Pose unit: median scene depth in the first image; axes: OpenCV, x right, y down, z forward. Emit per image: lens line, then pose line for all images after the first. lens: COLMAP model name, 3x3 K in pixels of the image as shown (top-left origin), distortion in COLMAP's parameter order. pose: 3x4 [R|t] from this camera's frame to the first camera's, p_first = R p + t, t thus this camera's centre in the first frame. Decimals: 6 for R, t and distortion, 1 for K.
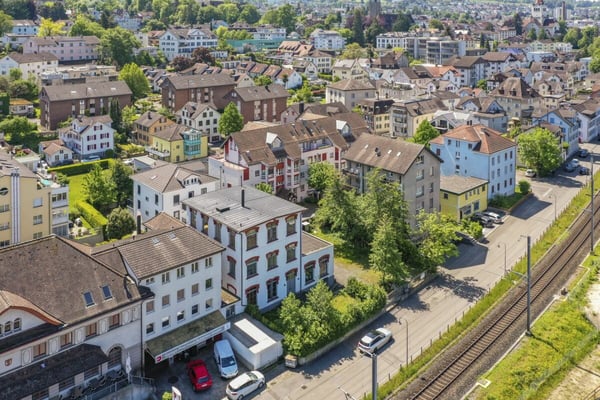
lens RADIAL K [[508.6, 0, 299.0], [0, 508.6, 104.9], [0, 0, 1]] dist [0.007378, 0.001501]
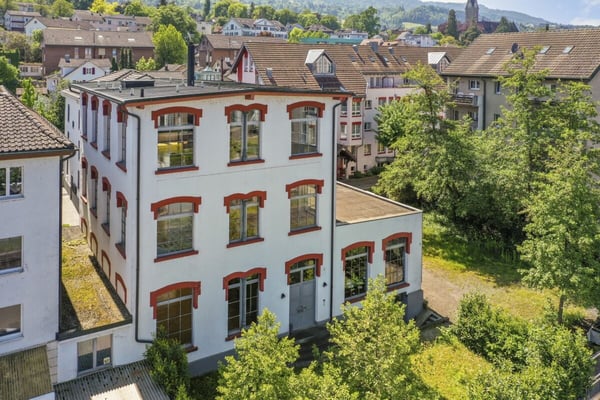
lens RADIAL K [[507.2, 0, 288.8], [0, 507.2, 100.4], [0, 0, 1]] dist [0.008937, 0.002129]
pose [[0.982047, 0.021503, -0.187407, 0.037843], [-0.036414, 0.996406, -0.076484, 0.224538], [0.185089, 0.081936, 0.979300, 0.588002]]
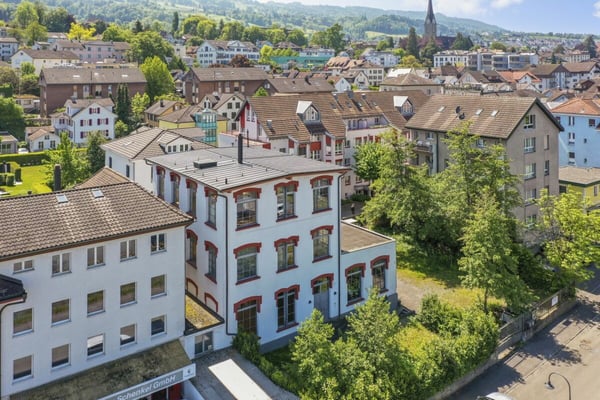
lens RADIAL K [[508.6, 0, 299.0], [0, 508.6, 104.9], [0, 0, 1]] dist [0.007378, 0.001501]
pose [[0.995012, 0.000966, -0.099749, 0.014705], [-0.009383, 0.996426, -0.083944, 0.170537], [0.099311, 0.084462, 0.991465, 0.391994]]
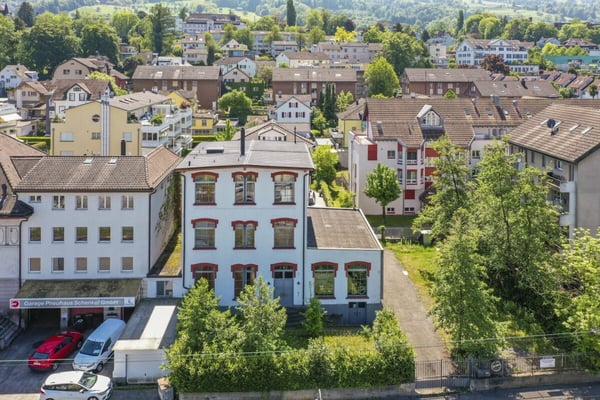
lens RADIAL K [[508.6, 0, 299.0], [0, 508.6, 104.9], [0, 0, 1]] dist [0.007378, 0.001501]
pose [[0.769337, 0.050519, -0.636842, 0.358519], [-0.104212, 0.993440, -0.047087, 0.149781], [0.630286, 0.102592, 0.769555, 0.482491]]
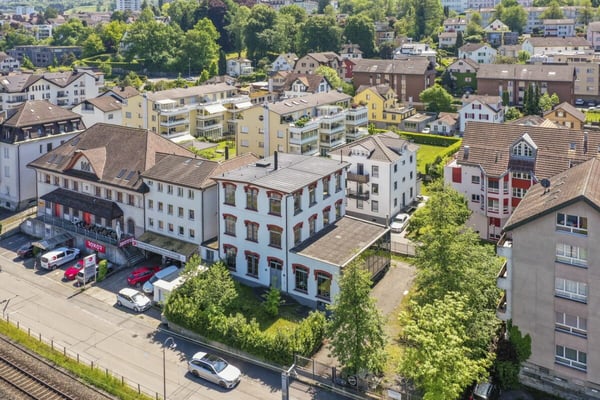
lens RADIAL K [[508.6, 0, 299.0], [0, 508.6, 104.9], [0, 0, 1]] dist [0.007378, 0.001501]
pose [[0.258753, 0.132309, -0.956839, 0.706447], [-0.139602, 0.985297, 0.098492, -0.008272], [0.955802, 0.108092, 0.273420, 0.732790]]
